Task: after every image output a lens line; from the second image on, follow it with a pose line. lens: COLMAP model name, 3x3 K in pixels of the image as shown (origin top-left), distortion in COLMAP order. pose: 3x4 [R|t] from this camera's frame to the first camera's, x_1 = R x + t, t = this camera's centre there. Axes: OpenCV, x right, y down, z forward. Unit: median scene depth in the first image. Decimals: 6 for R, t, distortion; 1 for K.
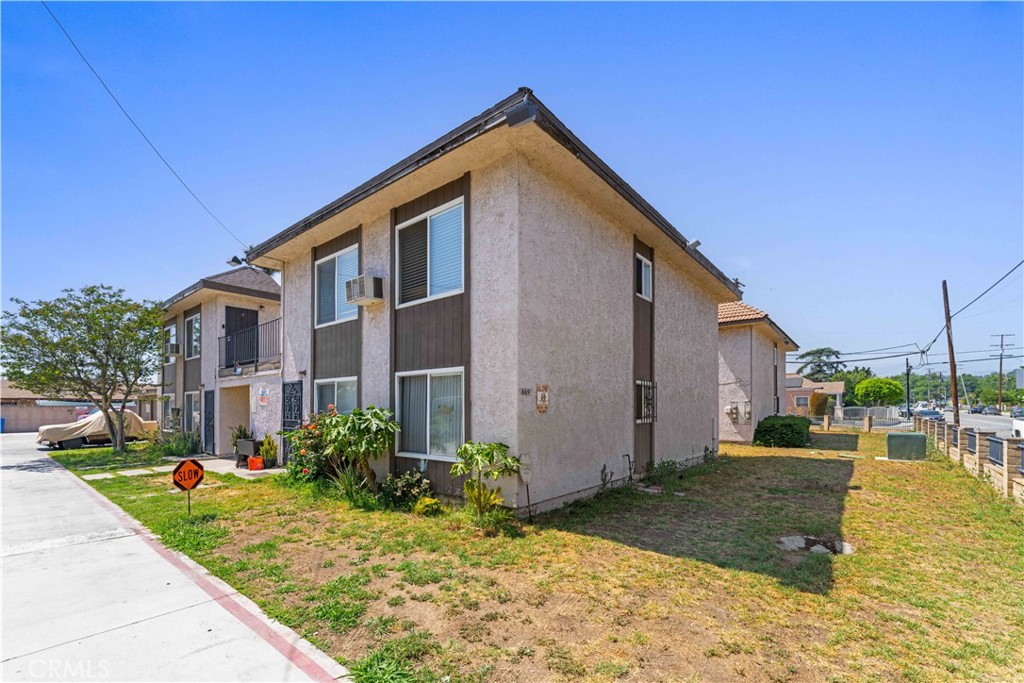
lens RADIAL K [[433.7, 0, 513.8], [0, 433.7, 409.7], [0, 0, 1]] dist [0.001029, 0.000186]
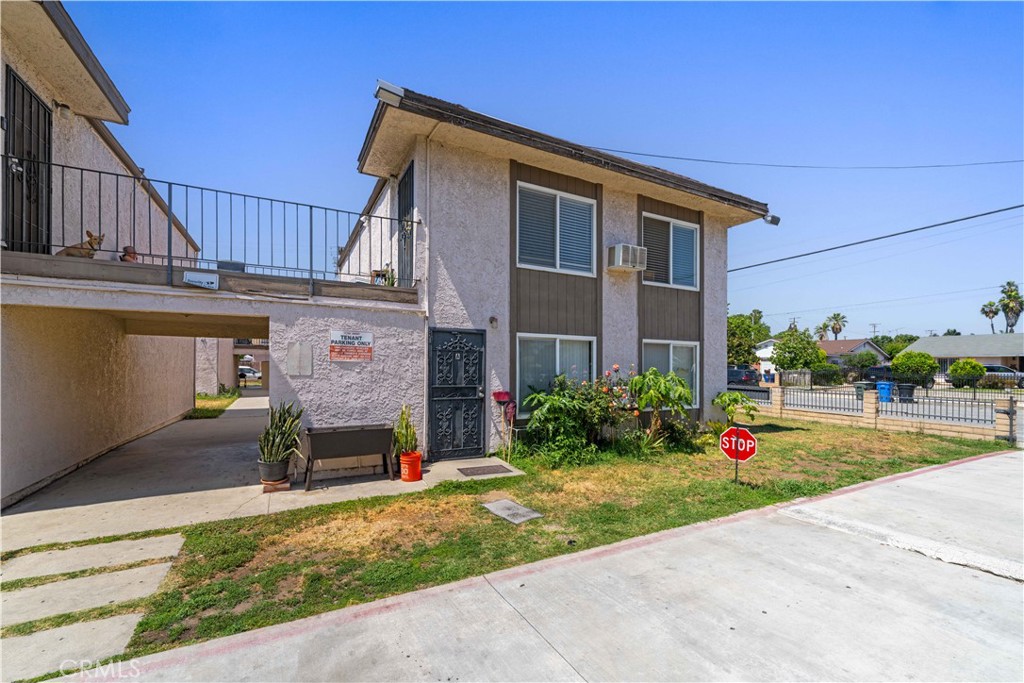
lens RADIAL K [[414.2, 0, 509.9], [0, 414.2, 367.3], [0, 0, 1]] dist [0.000603, 0.000086]
pose [[0.392946, 0.003277, 0.919556, -1.413927], [-0.007522, 0.999972, -0.000349, -0.007589], [-0.919531, -0.006780, 0.392960, 0.886689]]
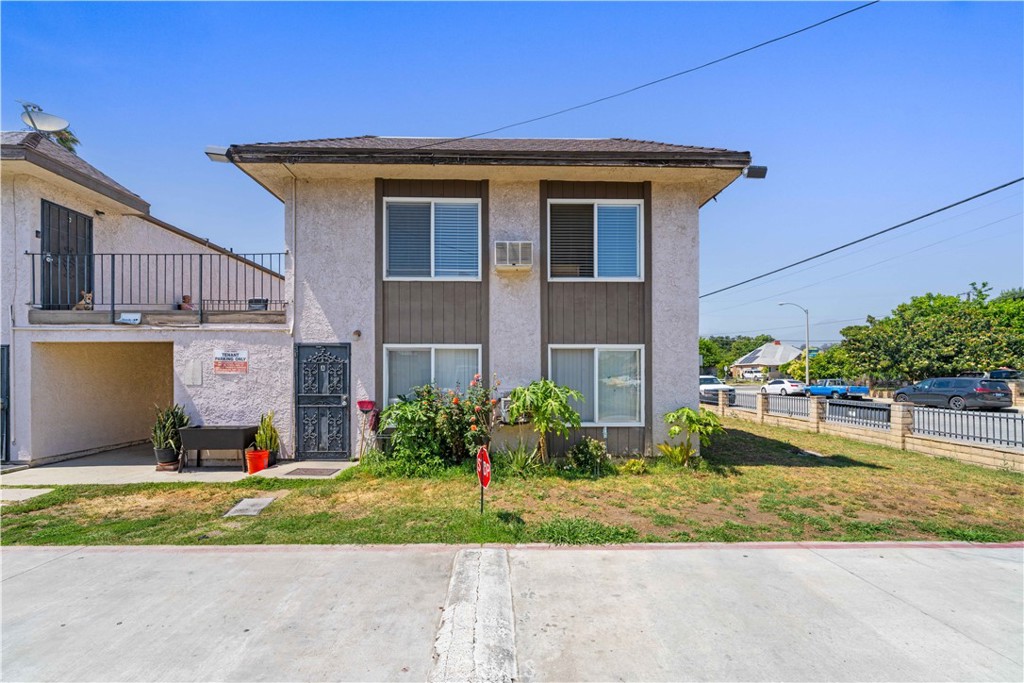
lens RADIAL K [[417.0, 0, 513.5], [0, 417.0, 377.4], [0, 0, 1]] dist [-0.000151, -0.000268]
pose [[0.760361, -0.000428, 0.649500, -0.959649], [-0.000912, 0.999998, 0.001726, -0.010287], [-0.649500, -0.001905, 0.760360, 0.314281]]
